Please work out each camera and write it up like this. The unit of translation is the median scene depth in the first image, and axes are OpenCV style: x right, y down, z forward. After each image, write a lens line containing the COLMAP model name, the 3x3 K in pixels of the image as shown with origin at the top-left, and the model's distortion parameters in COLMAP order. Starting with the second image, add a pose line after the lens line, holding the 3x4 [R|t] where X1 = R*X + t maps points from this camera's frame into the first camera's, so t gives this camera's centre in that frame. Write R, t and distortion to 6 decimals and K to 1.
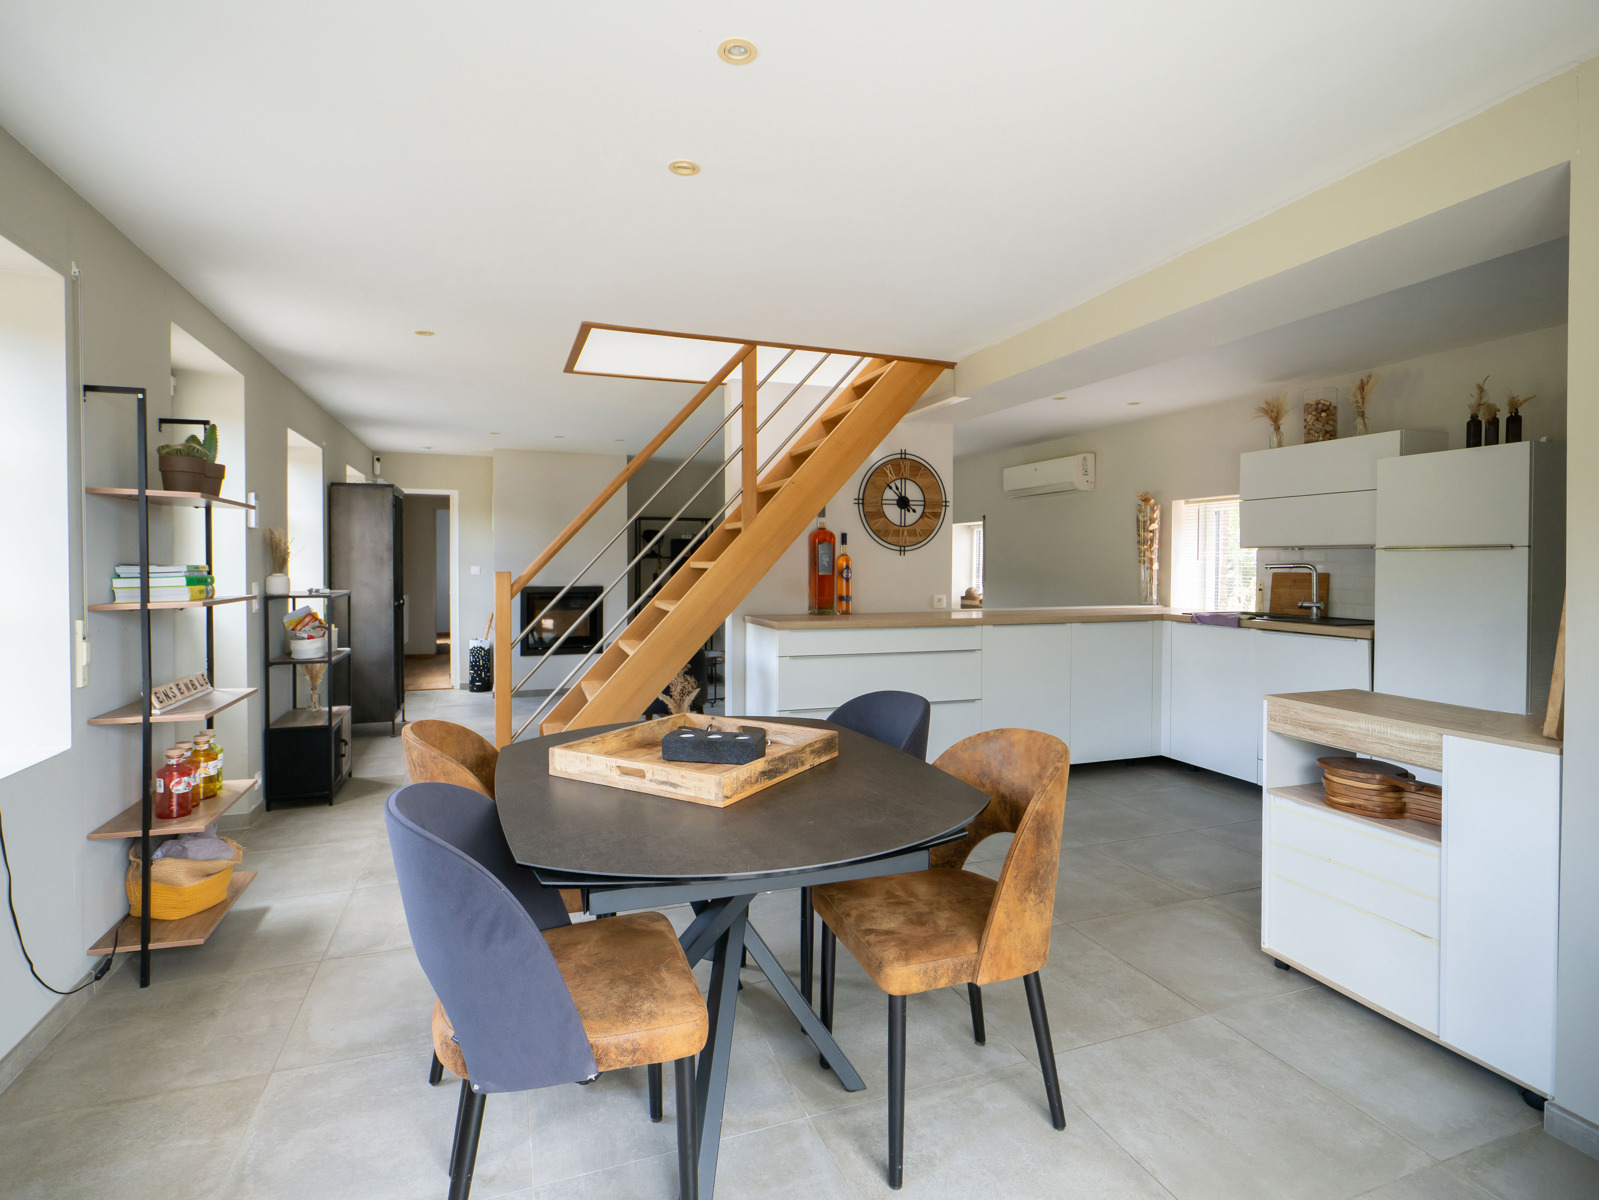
lens RADIAL K [[844.6, 0, 790.4], [0, 844.6, 572.7], [0, 0, 1]] dist [-0.001285, -0.000066]
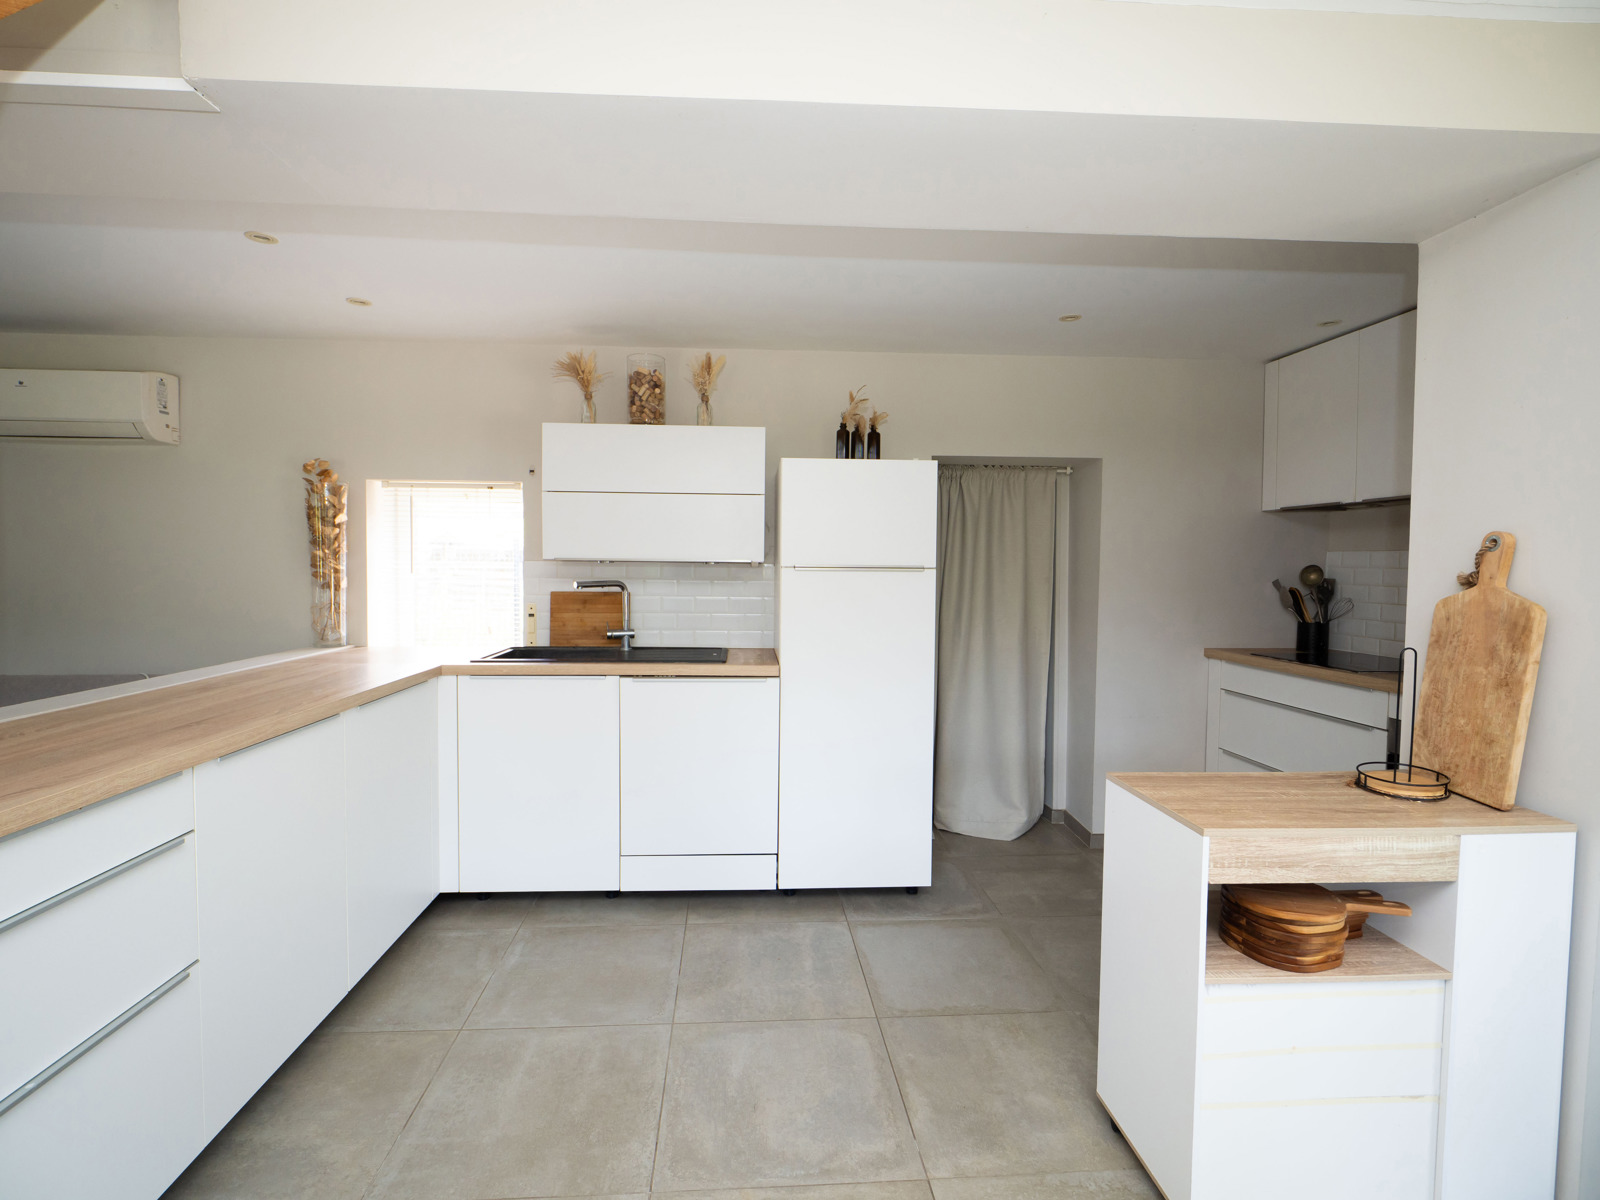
lens RADIAL K [[771.9, 0, 793.6], [0, 771.9, 596.0], [0, 0, 1]] dist [-0.004590, -0.000803]
pose [[0.274082, -0.037573, 0.960972, -0.023522], [0.000427, 0.999241, 0.038947, -0.023042], [-0.961706, -0.010264, 0.273890, 0.611710]]
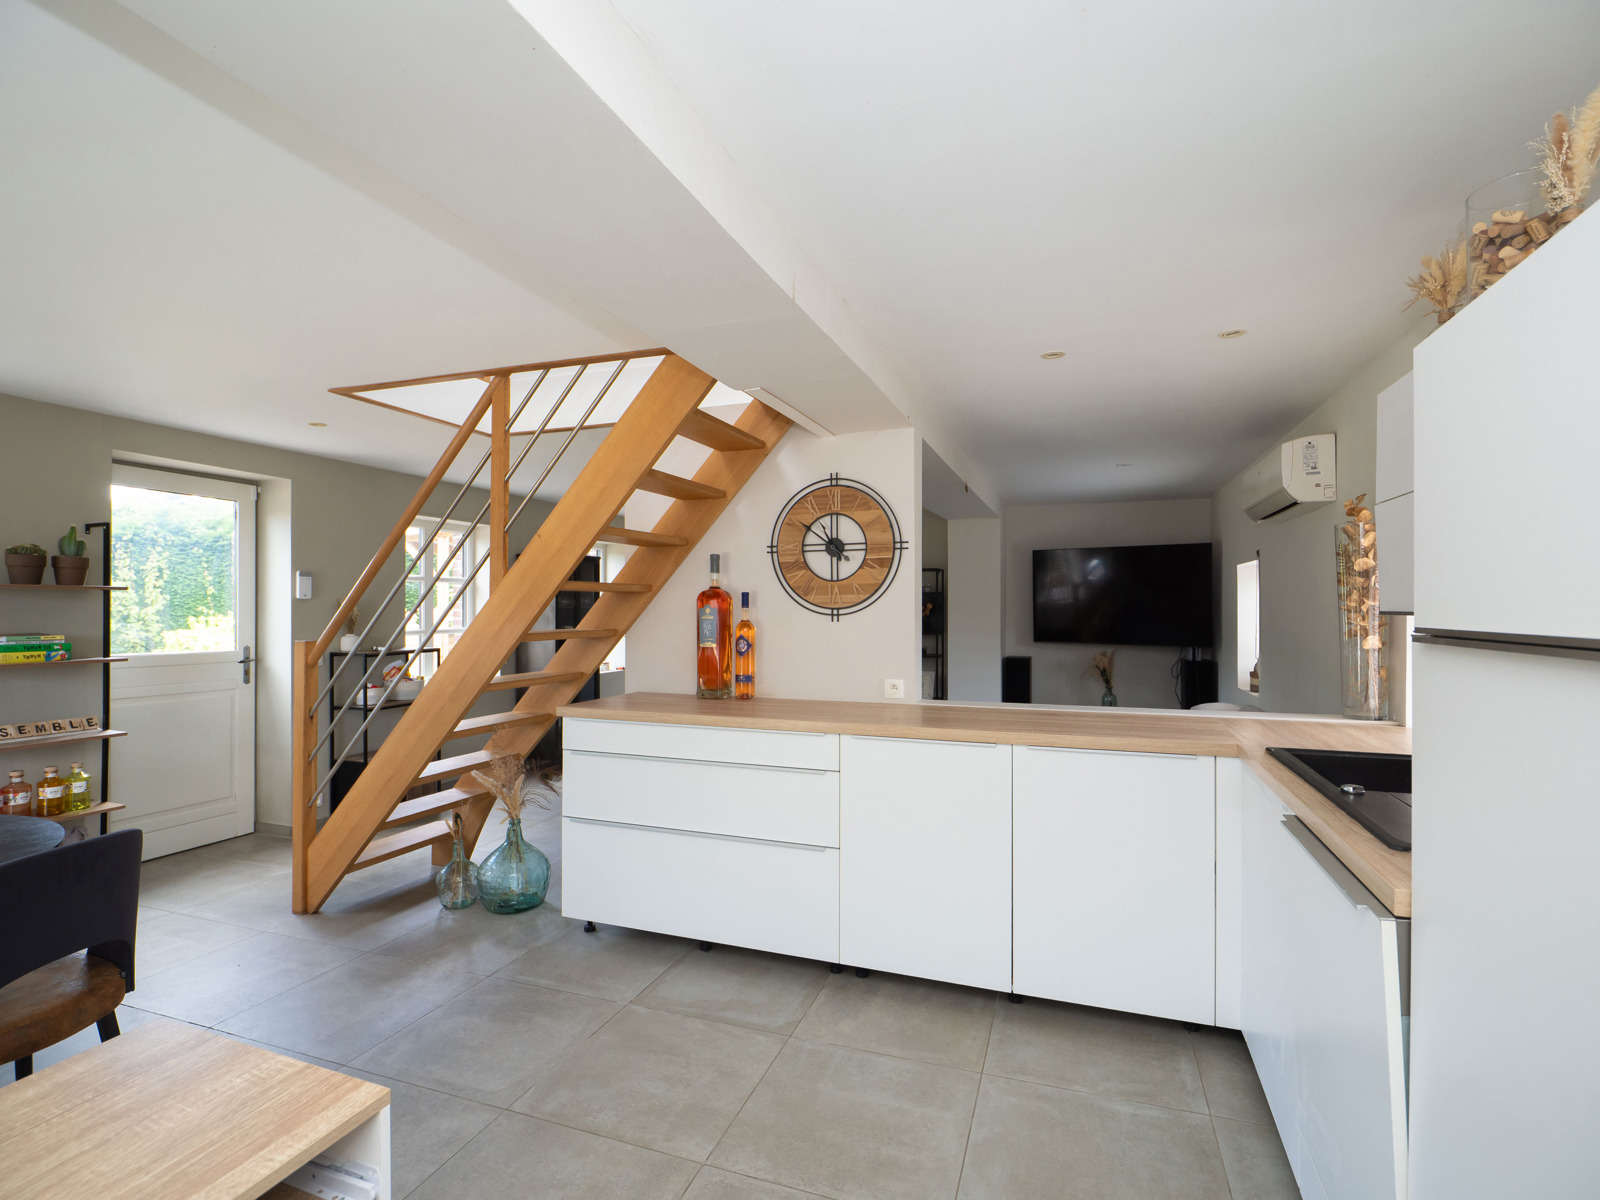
lens RADIAL K [[771.9, 0, 801.5], [0, 771.9, 604.6], [0, 0, 1]] dist [-0.004590, -0.000803]
pose [[0.762762, -0.005818, -0.646653, 0.542481], [-0.002852, 0.999920, -0.012360, -0.027362], [0.646673, 0.011272, 0.762684, 0.497913]]
